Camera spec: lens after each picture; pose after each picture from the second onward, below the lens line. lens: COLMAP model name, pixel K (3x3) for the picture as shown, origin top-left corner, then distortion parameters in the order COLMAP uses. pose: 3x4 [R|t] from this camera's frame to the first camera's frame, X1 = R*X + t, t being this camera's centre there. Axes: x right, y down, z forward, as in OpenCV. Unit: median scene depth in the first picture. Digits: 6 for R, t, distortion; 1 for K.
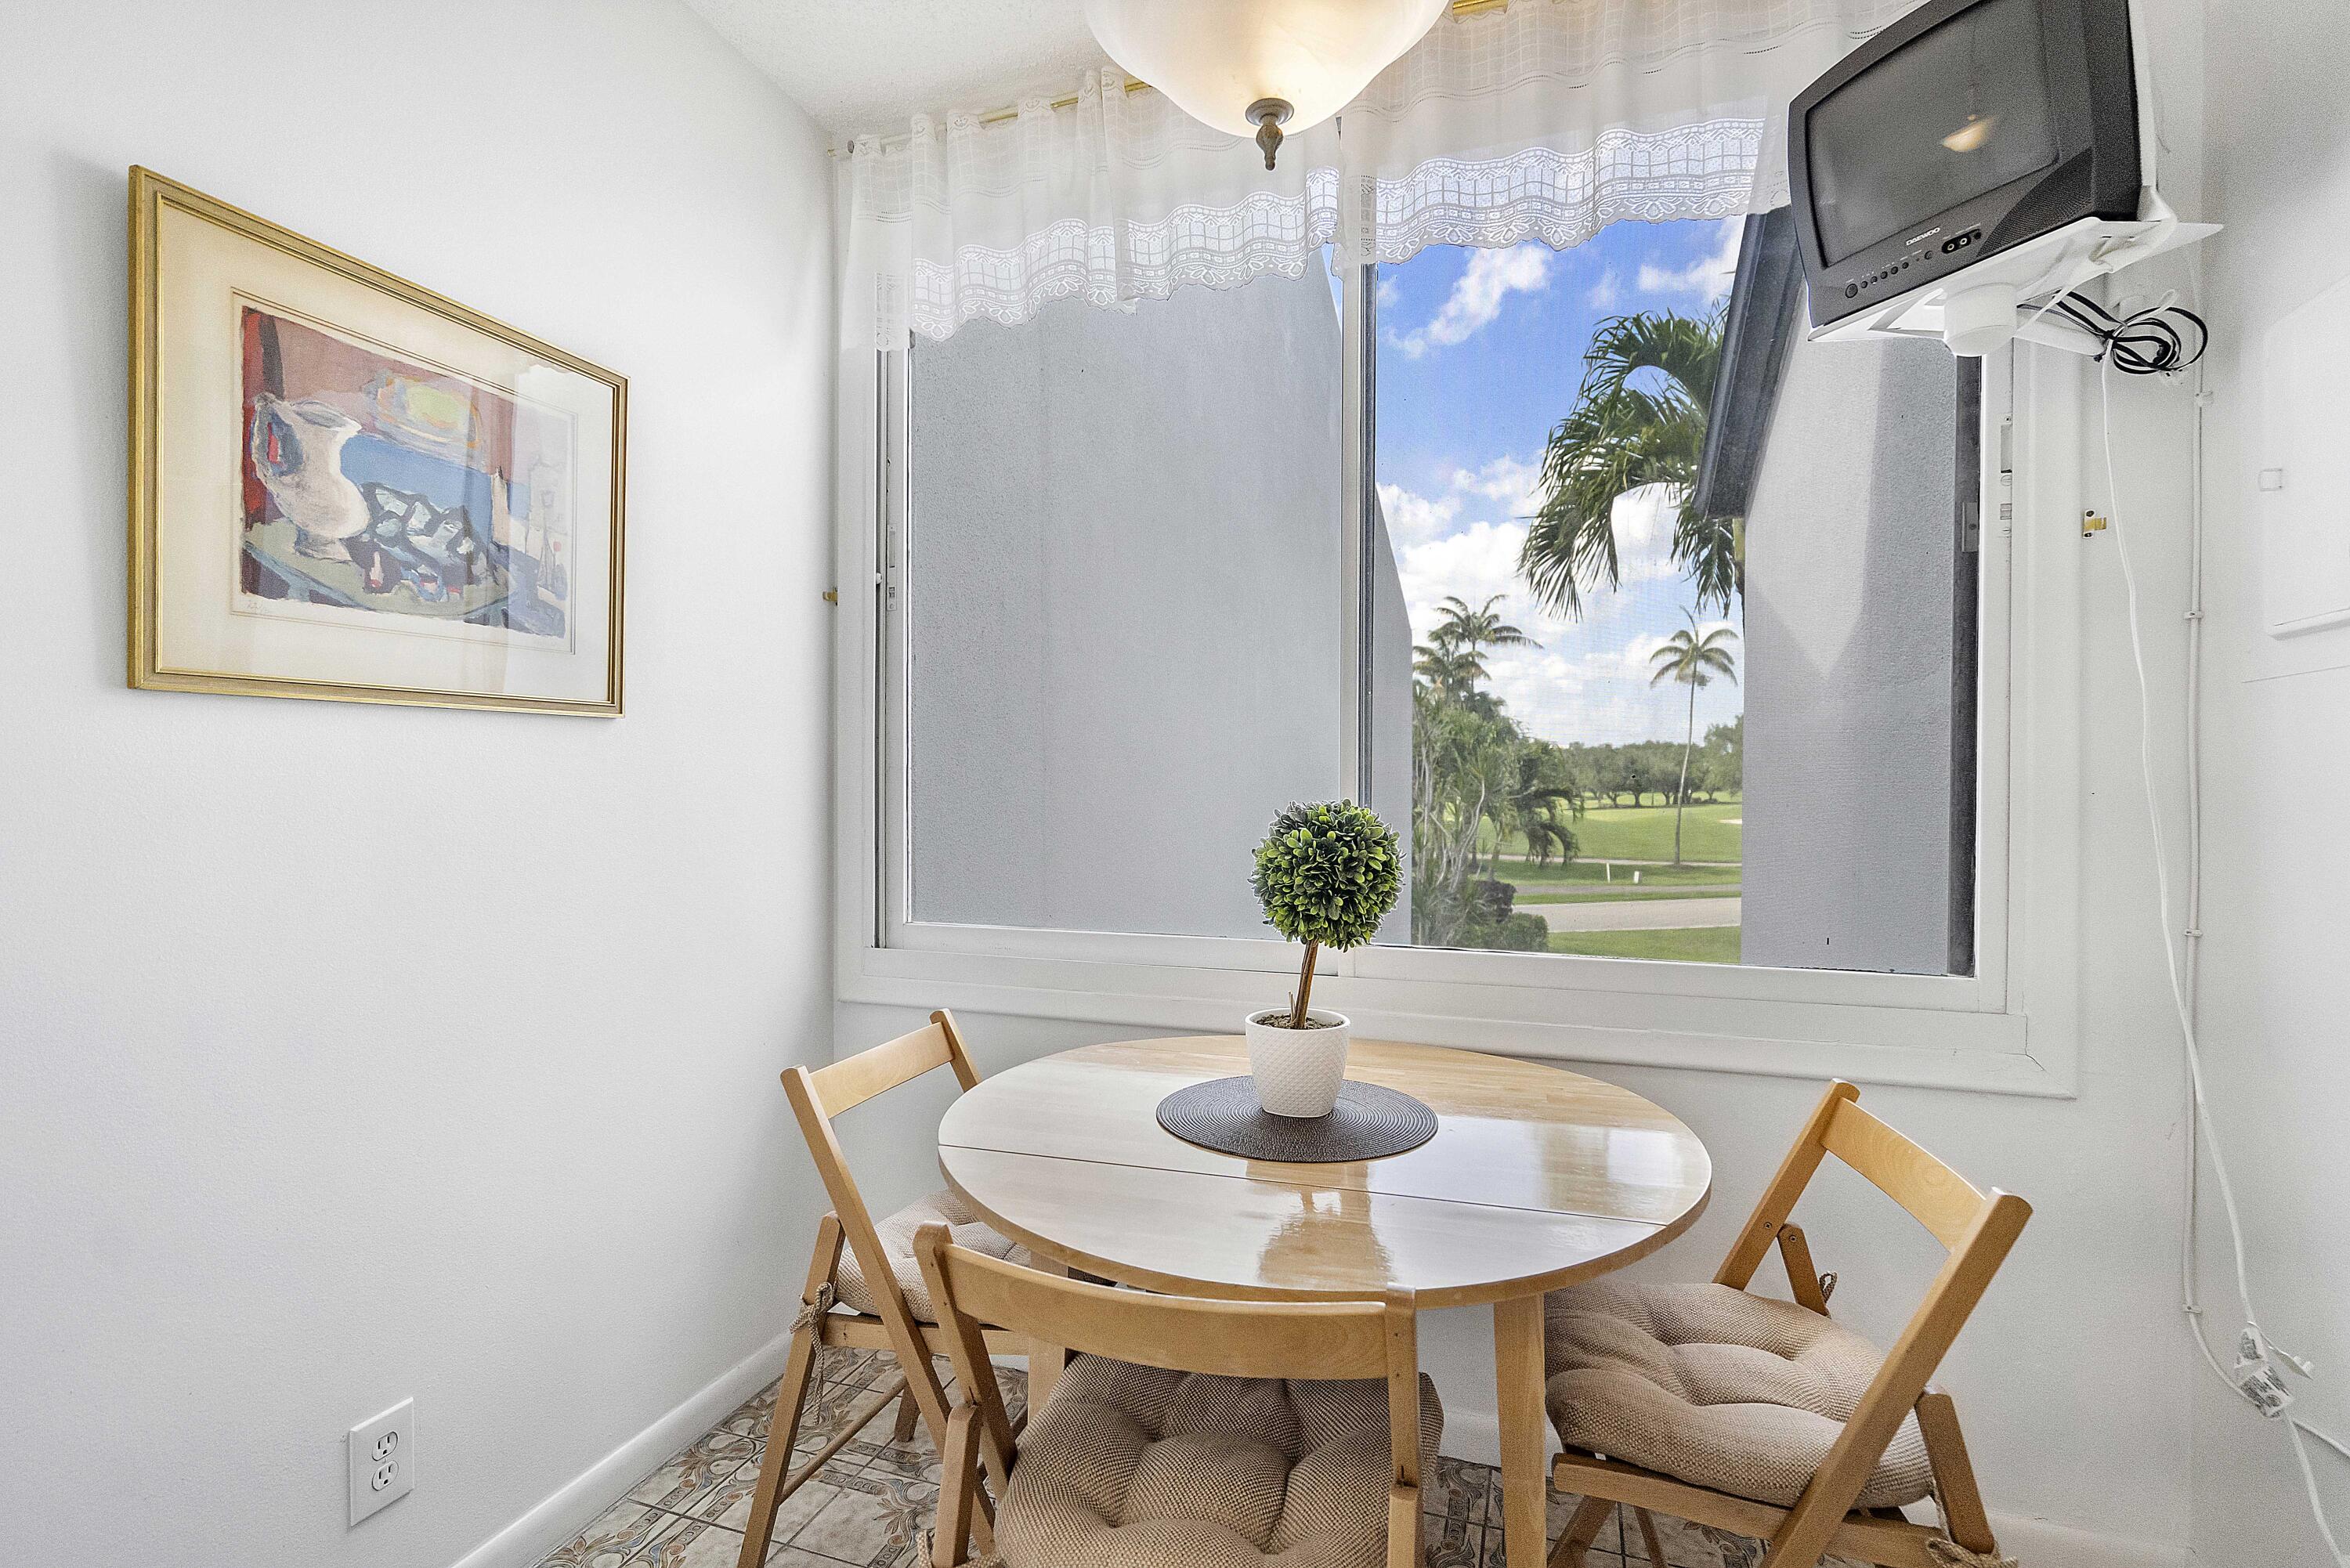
lens RADIAL K [[1097.7, 0, 1172.1], [0, 1097.7, 787.0], [0, 0, 1]] dist [-0.002228, 0.000976]
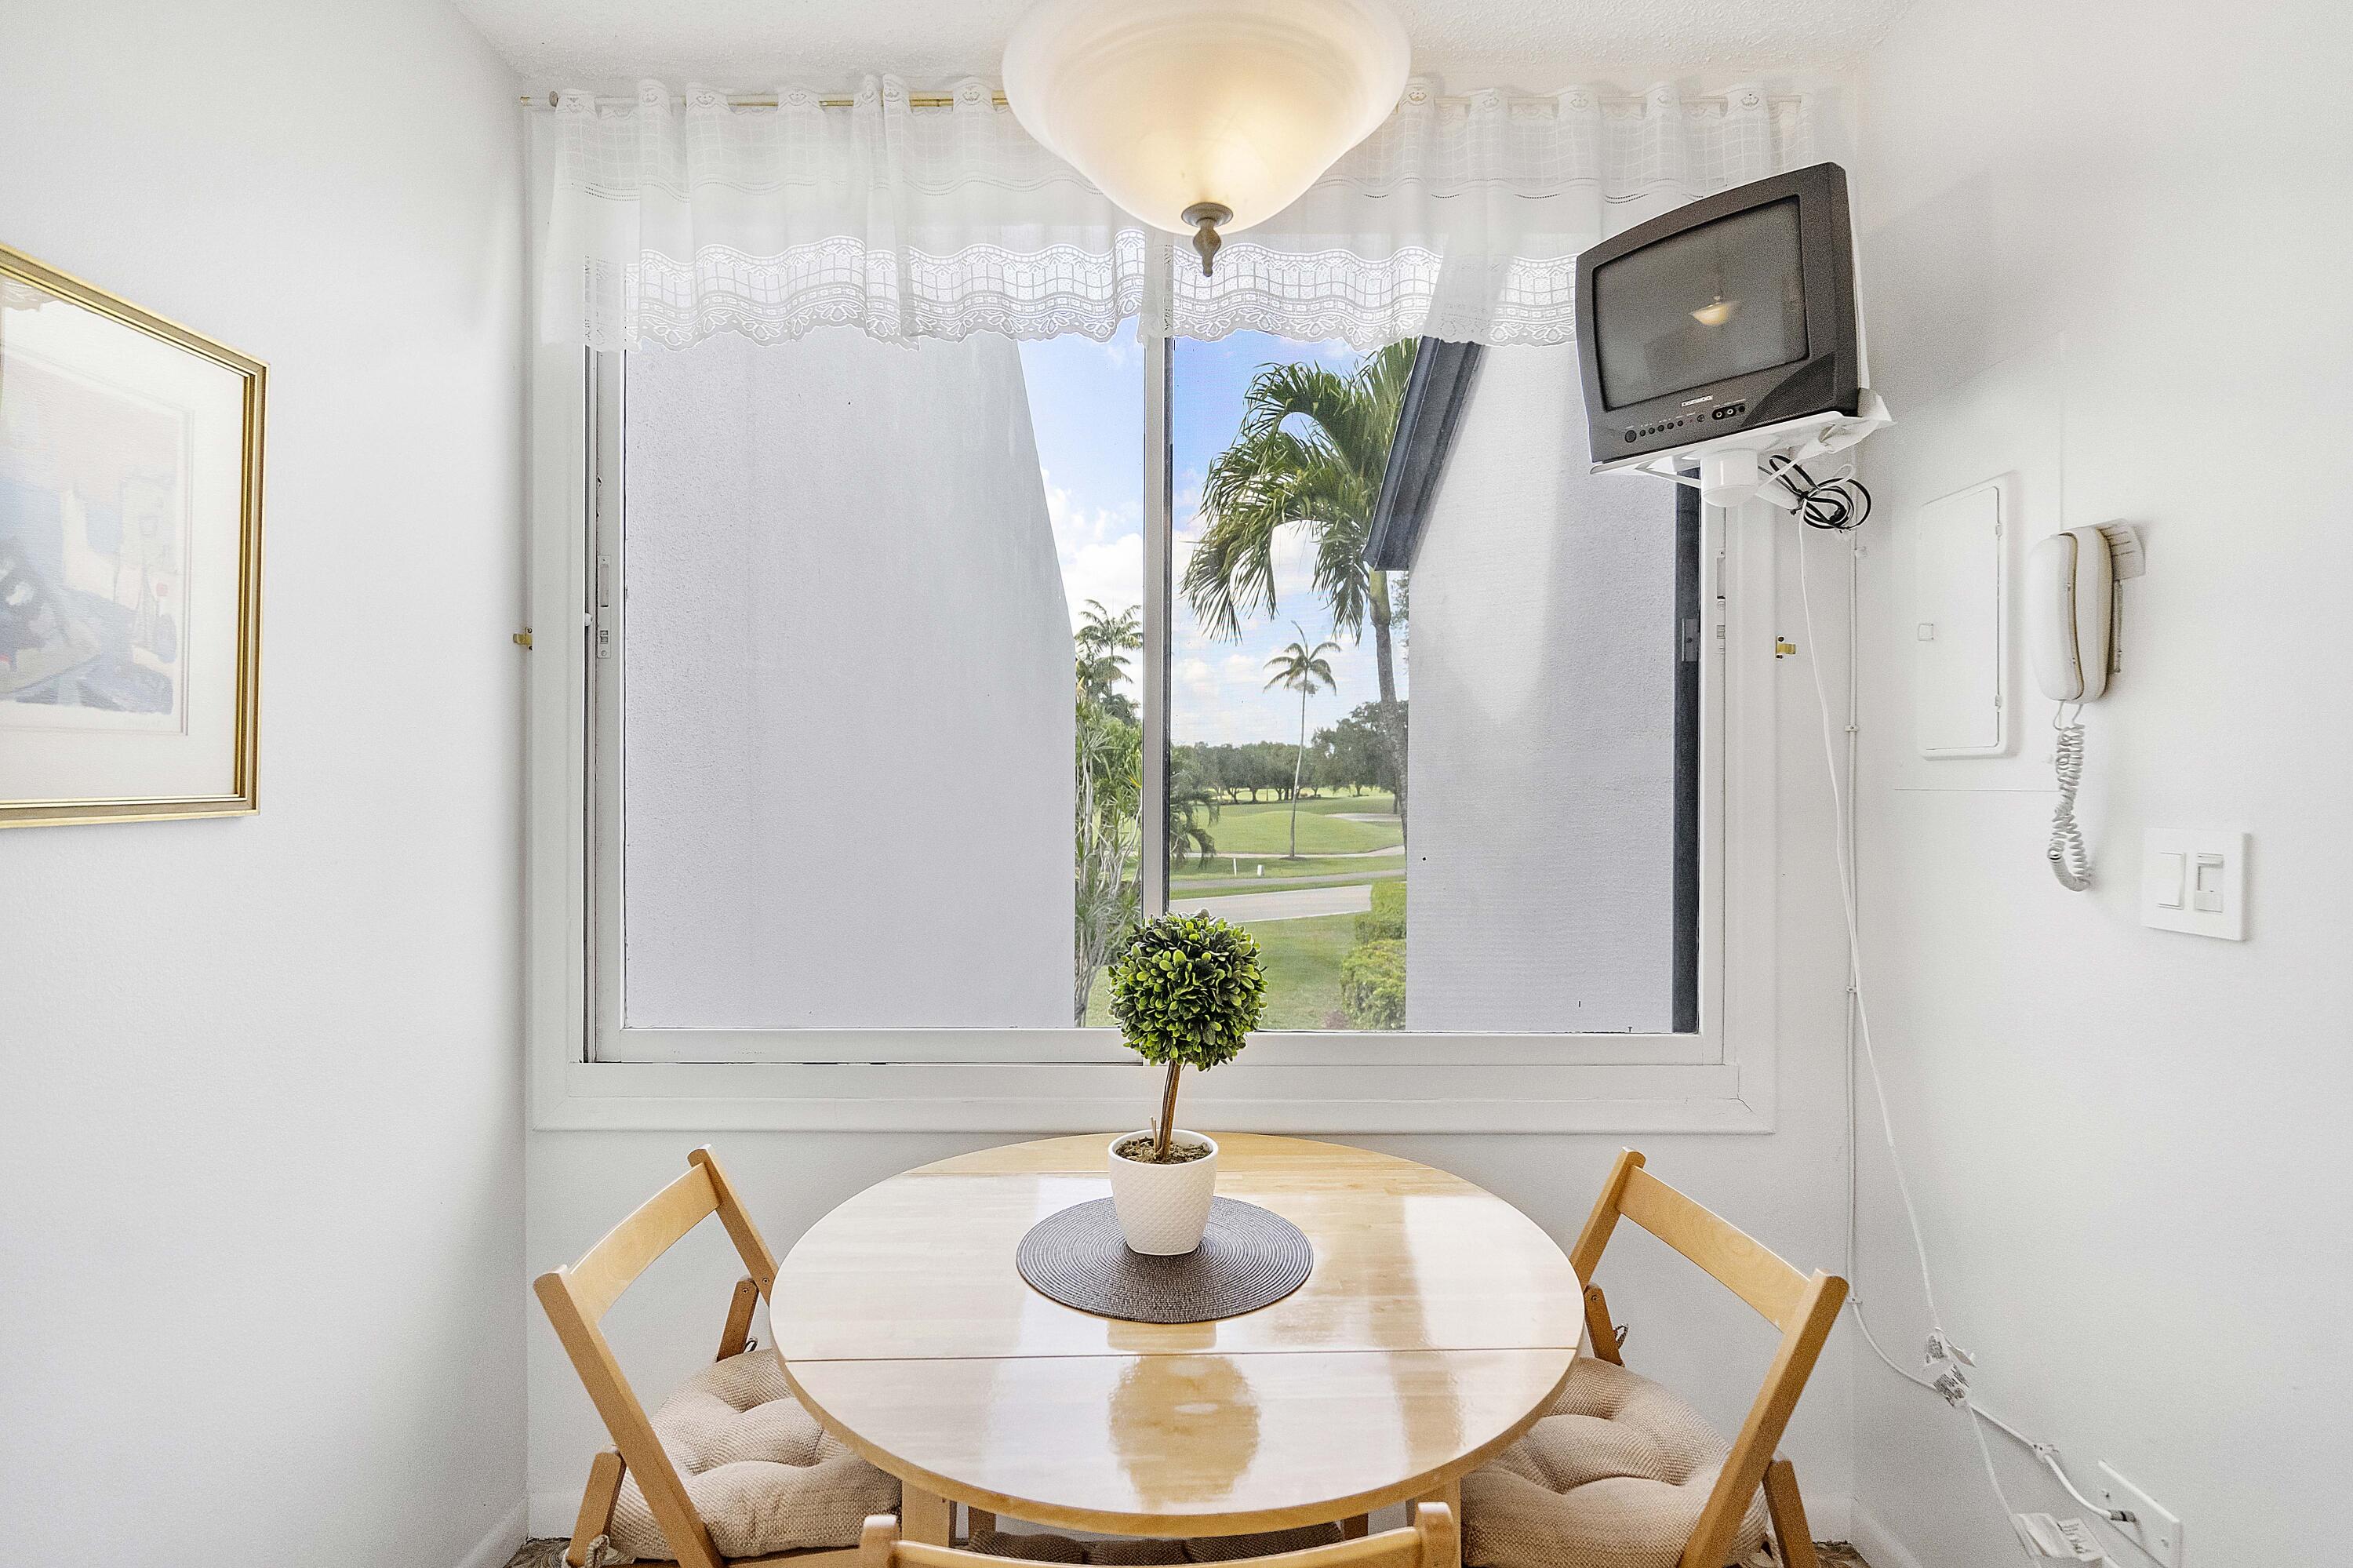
lens RADIAL K [[1099.3, 0, 1180.1], [0, 1099.3, 777.5], [0, 0, 1]] dist [-0.002402, 0.000042]
pose [[0.944363, 0.000090, 0.328906, -0.032284], [0.001735, 0.999985, -0.005254, -0.018005], [-0.328901, 0.005532, 0.944348, 0.017478]]
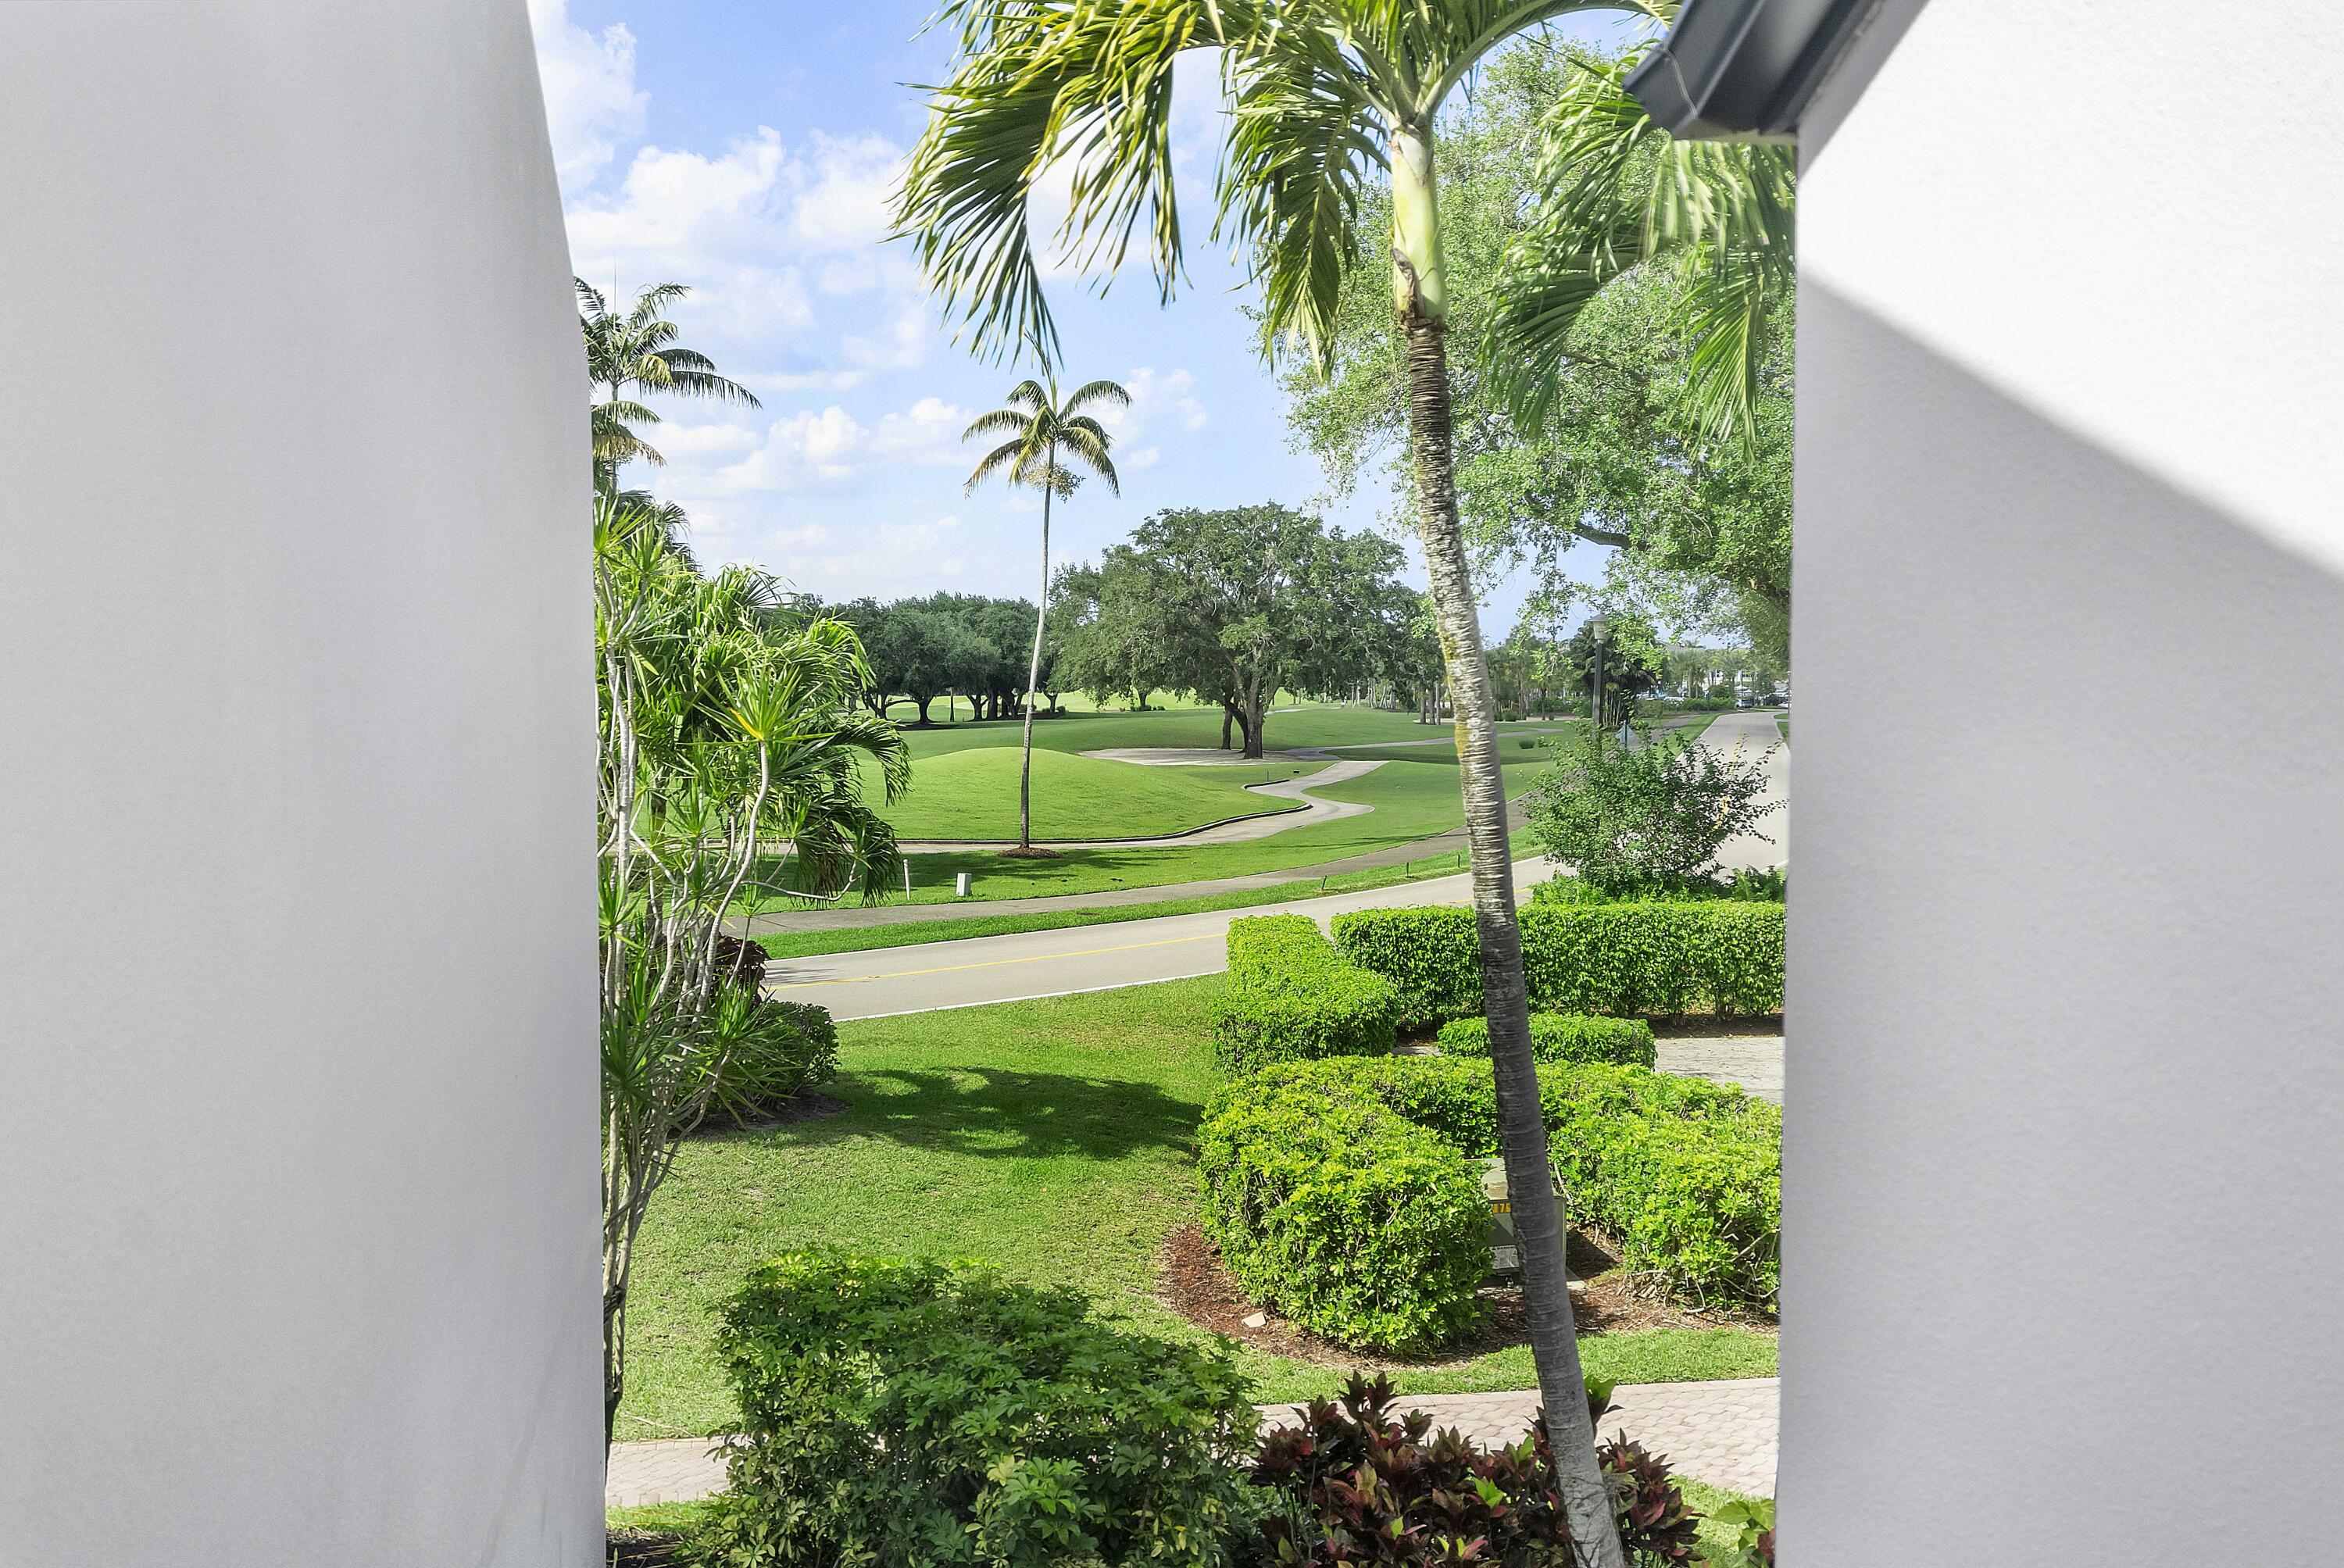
lens RADIAL K [[2323.4, 0, 1170.2], [0, 2323.4, 789.7], [0, 0, 1]] dist [0.001575, 0.000337]
pose [[0.872178, -0.028290, 0.488370, -0.007852], [0.005907, 0.998863, 0.047313, -0.041608], [-0.489153, -0.038381, 0.871353, 0.251117]]
